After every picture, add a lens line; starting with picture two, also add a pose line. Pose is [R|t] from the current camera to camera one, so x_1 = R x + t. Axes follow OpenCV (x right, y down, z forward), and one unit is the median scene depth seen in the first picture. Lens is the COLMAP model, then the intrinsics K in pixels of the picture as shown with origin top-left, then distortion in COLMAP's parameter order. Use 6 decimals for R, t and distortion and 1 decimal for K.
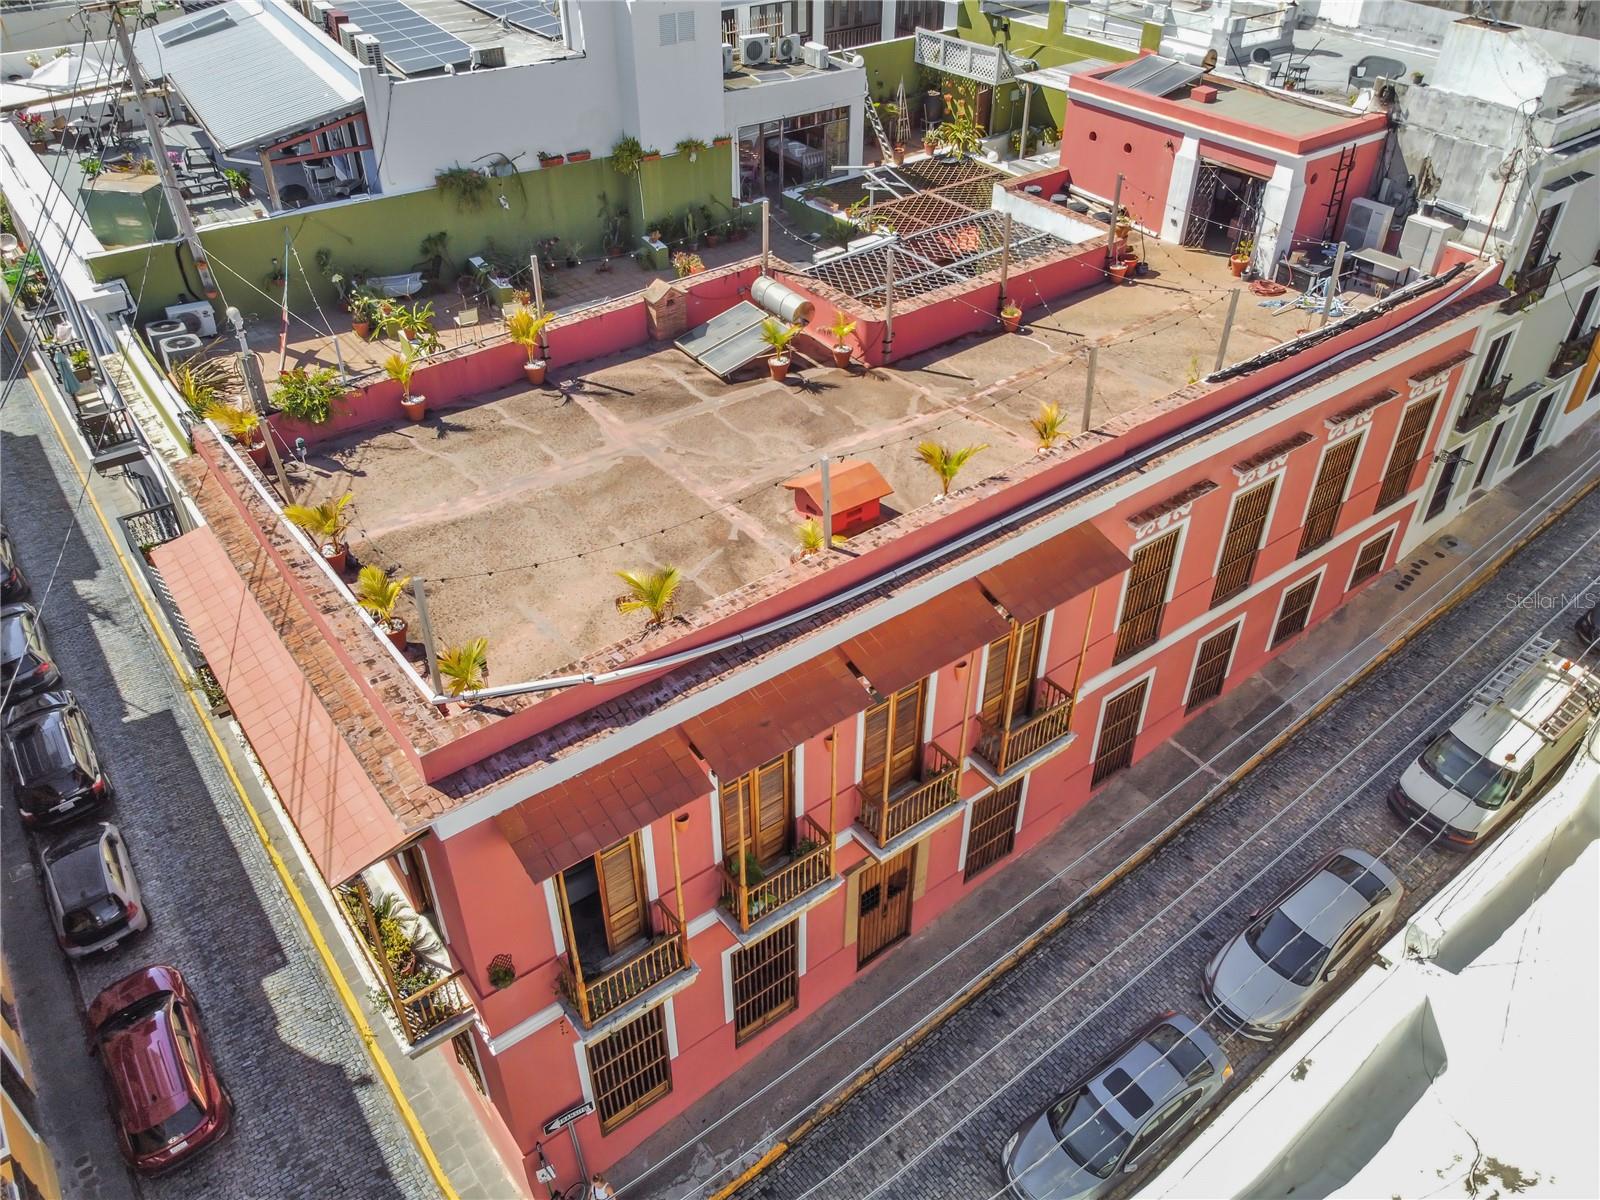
lens RADIAL K [[1218.3, 0, 800.0], [0, 1218.3, 600.0], [0, 0, 1]] dist [0.000050, -0.000804]
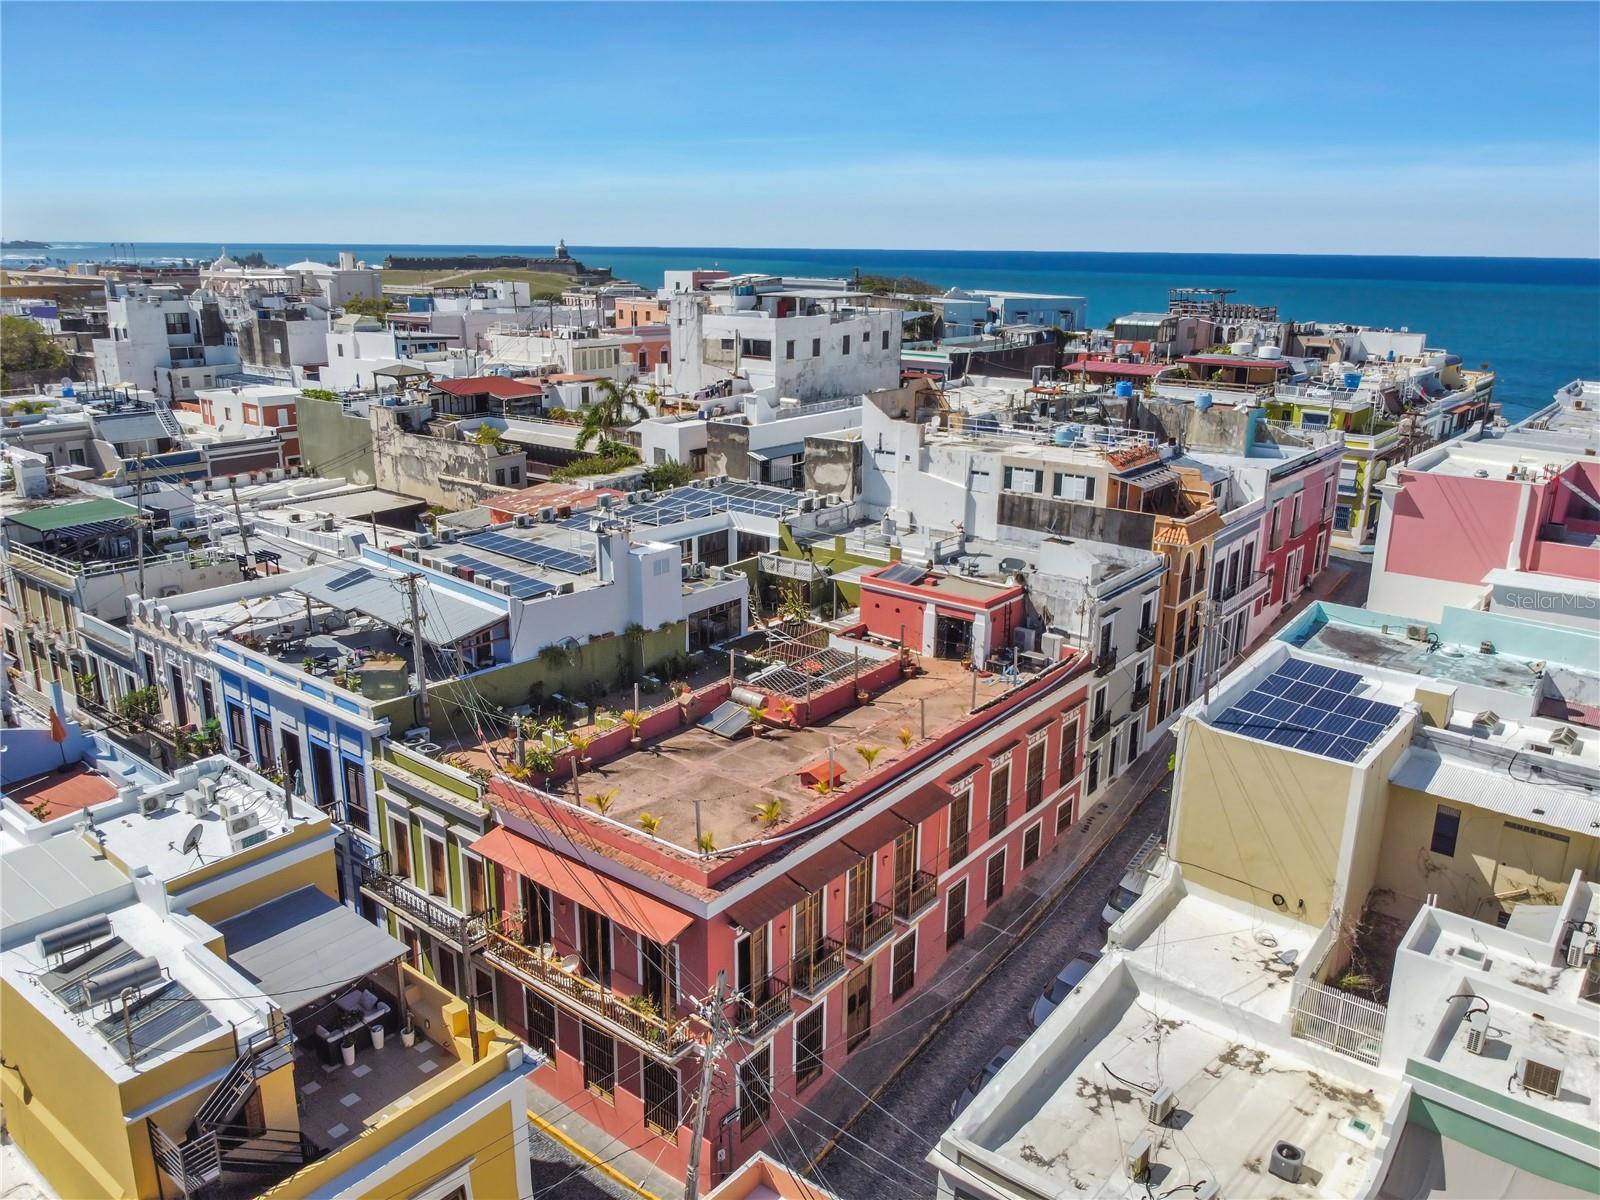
lens RADIAL K [[1218.3, 0, 800.0], [0, 1218.3, 600.0], [0, 0, 1]] dist [0.000050, -0.000804]
pose [[0.967712, -0.063101, 0.244032, -0.364453], [0.145805, 0.929876, -0.337745, 0.246494], [-0.205607, 0.362421, 0.909052, -0.744389]]
